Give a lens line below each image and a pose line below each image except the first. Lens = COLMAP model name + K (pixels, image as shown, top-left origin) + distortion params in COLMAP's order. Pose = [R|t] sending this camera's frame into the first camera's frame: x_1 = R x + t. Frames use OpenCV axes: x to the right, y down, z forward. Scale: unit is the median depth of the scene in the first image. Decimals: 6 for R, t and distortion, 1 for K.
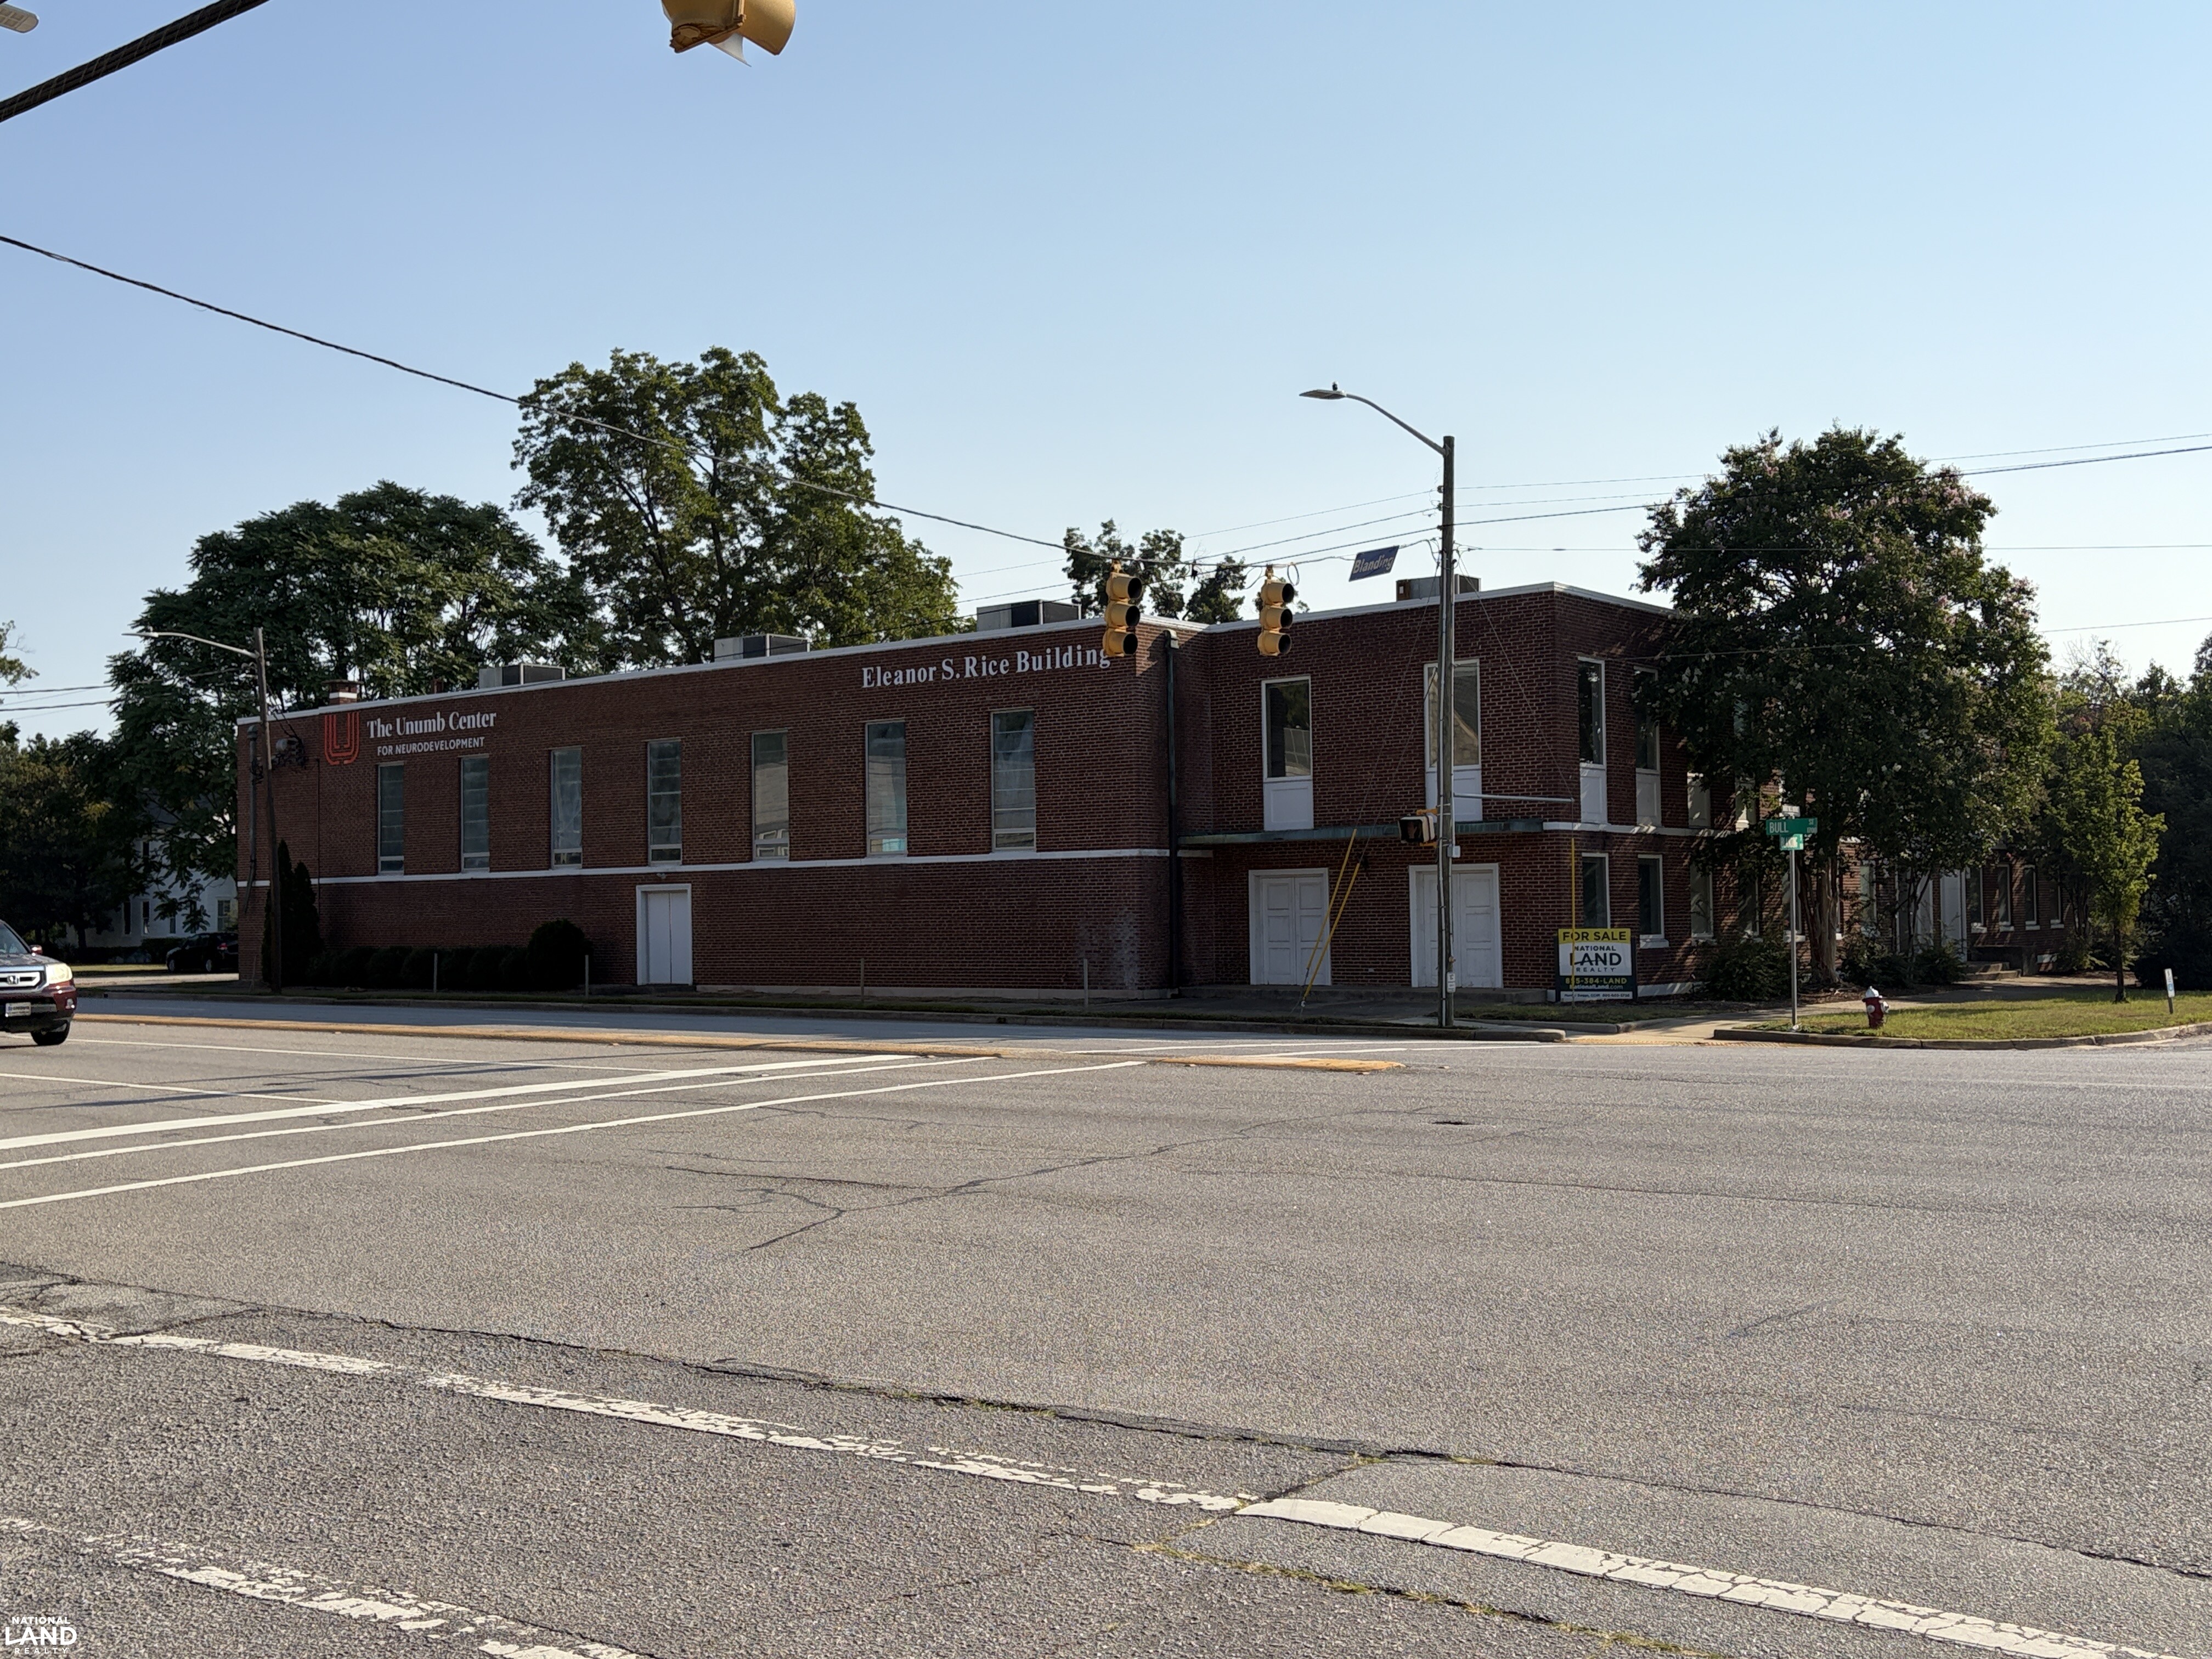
lens RADIAL K [[2215.5, 0, 1101.7], [0, 2215.5, 858.3], [0, 0, 1]] dist [0.086980, -0.000362]
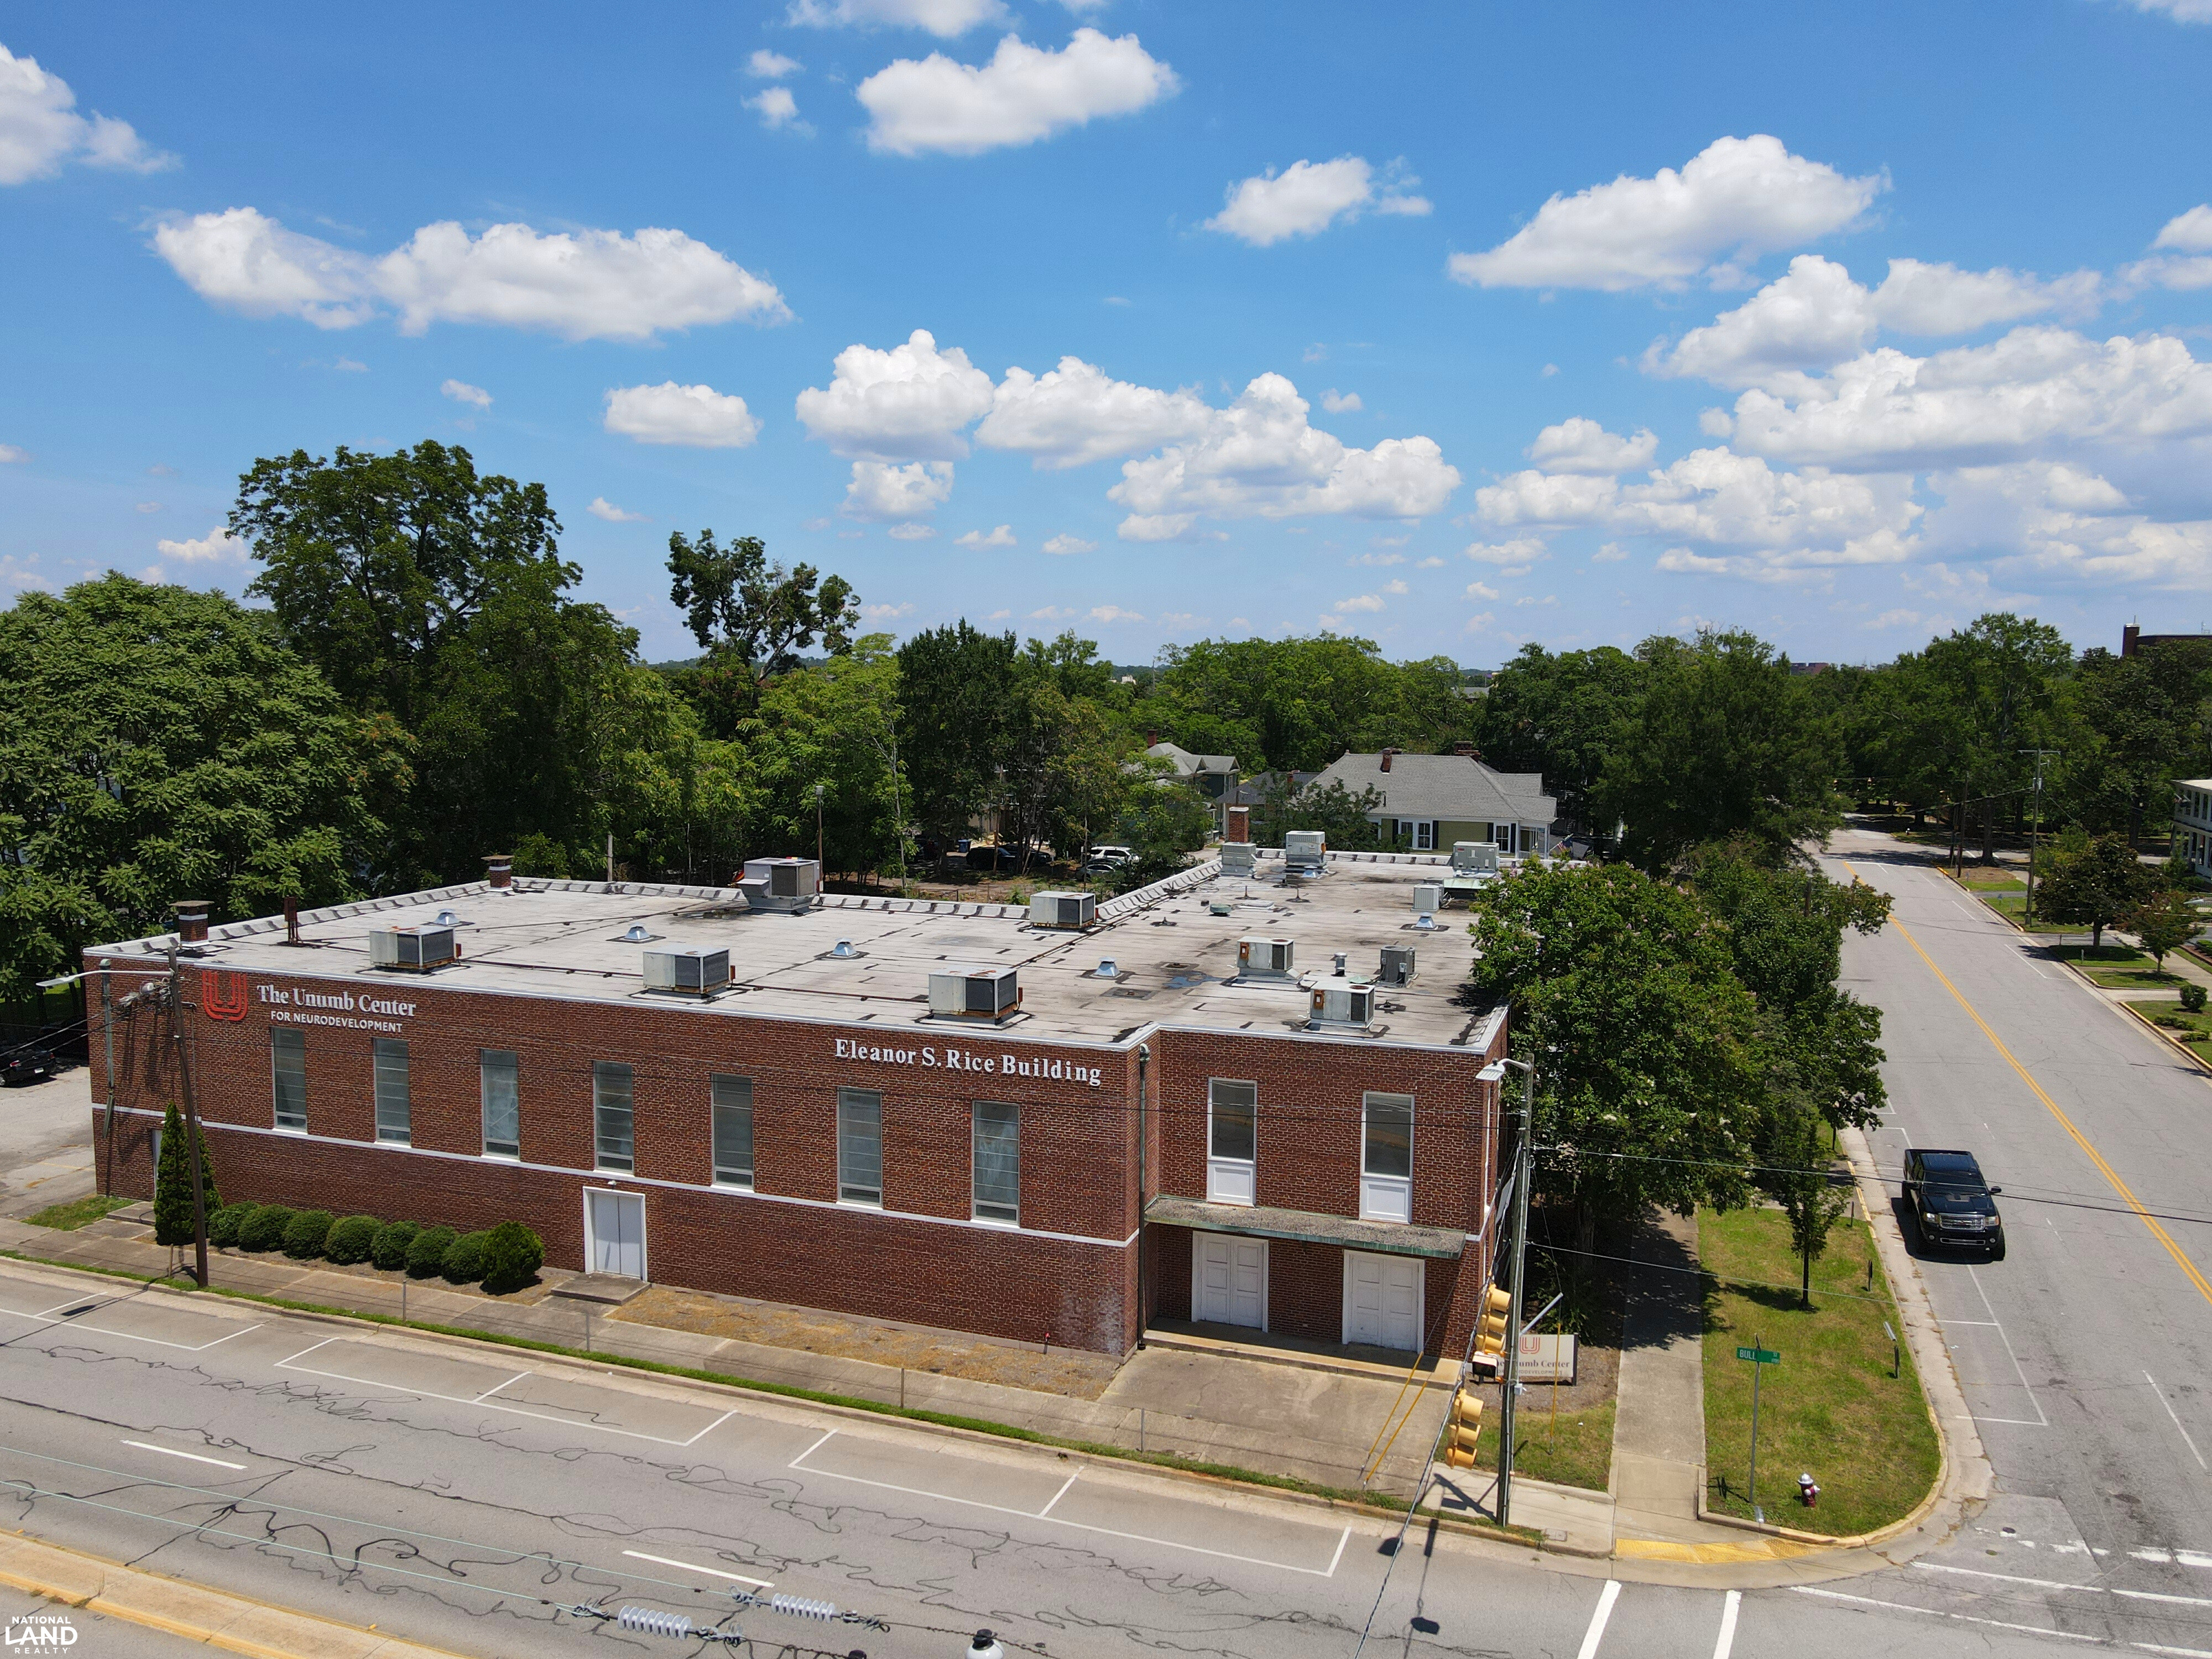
lens RADIAL K [[1589.3, 0, 1106.0], [0, 1589.3, 829.5], [0, 0, 1]] dist [0.003654, 0.037291]
pose [[0.948180, -0.010504, 0.317559, -0.251672], [-0.024112, 0.994193, 0.104880, -0.301568], [-0.316816, -0.107102, 0.942421, 0.225065]]
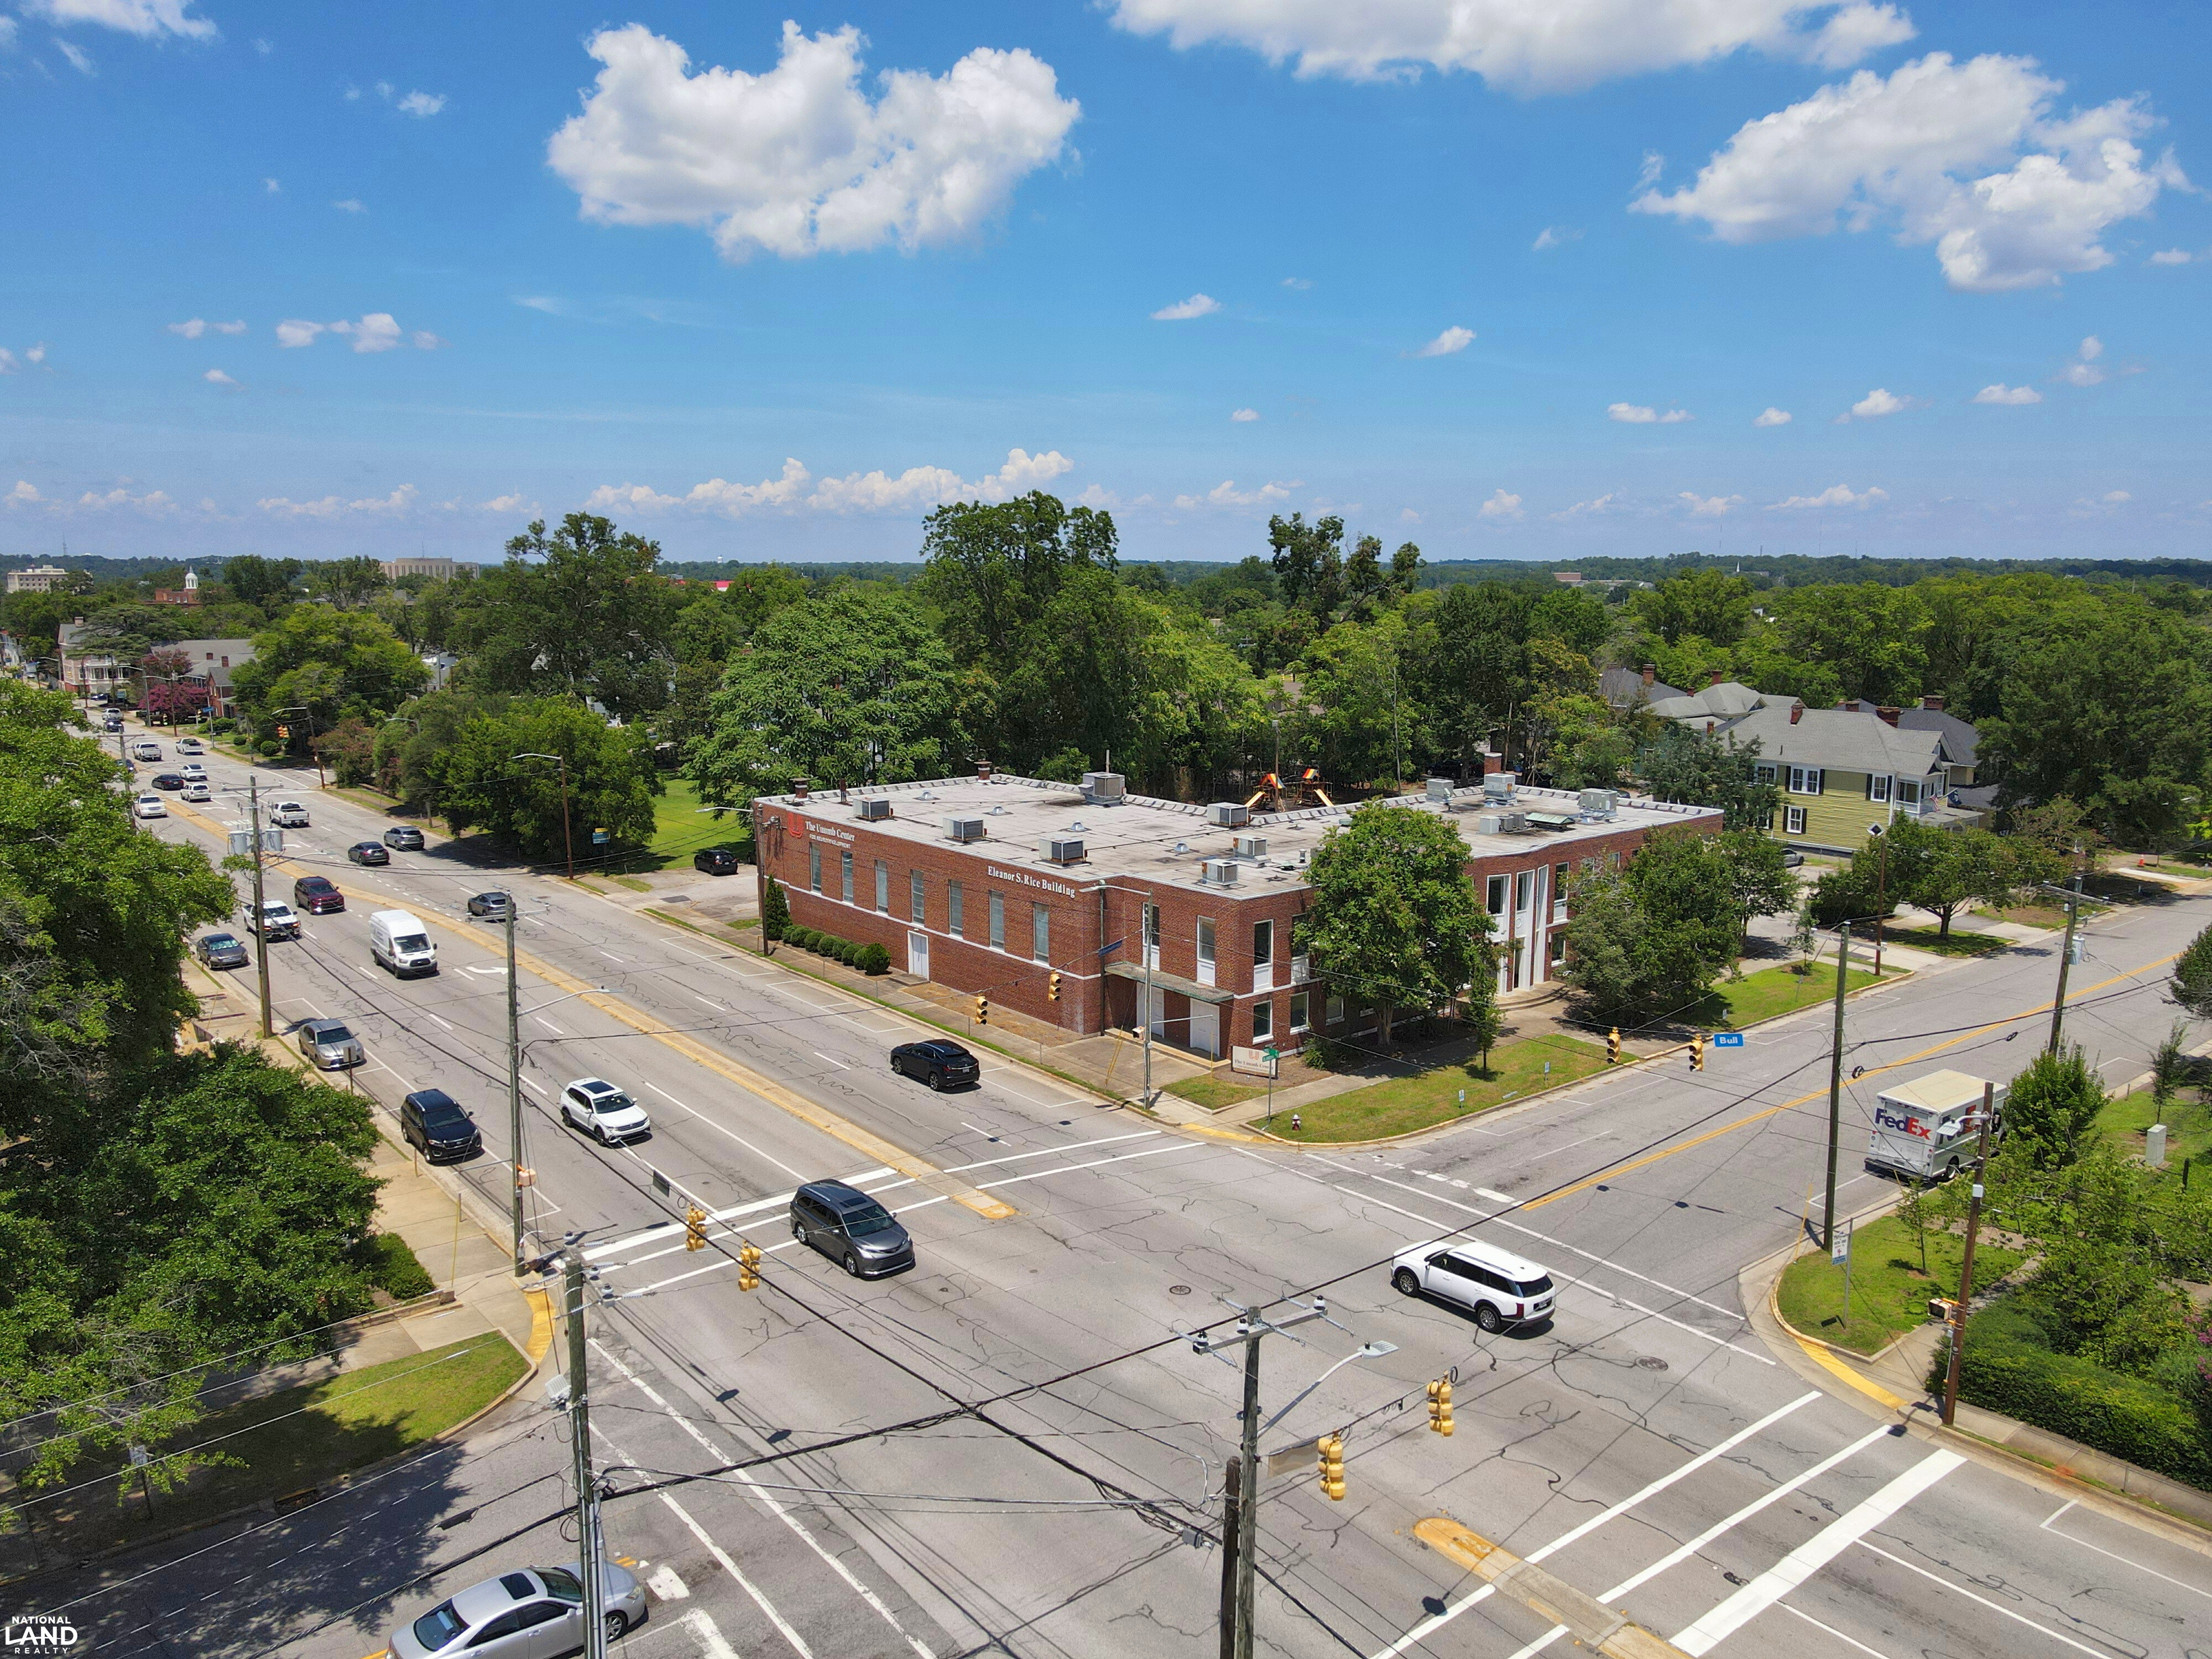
lens RADIAL K [[1525.4, 0, 1114.0], [0, 1525.4, 791.6], [0, 0, 1]] dist [0.002098, 0.000449]
pose [[0.980836, 0.042800, -0.190078, 0.338663], [-0.013332, 0.988030, 0.153682, -0.435965], [0.194380, -0.148202, 0.969666, -0.521563]]
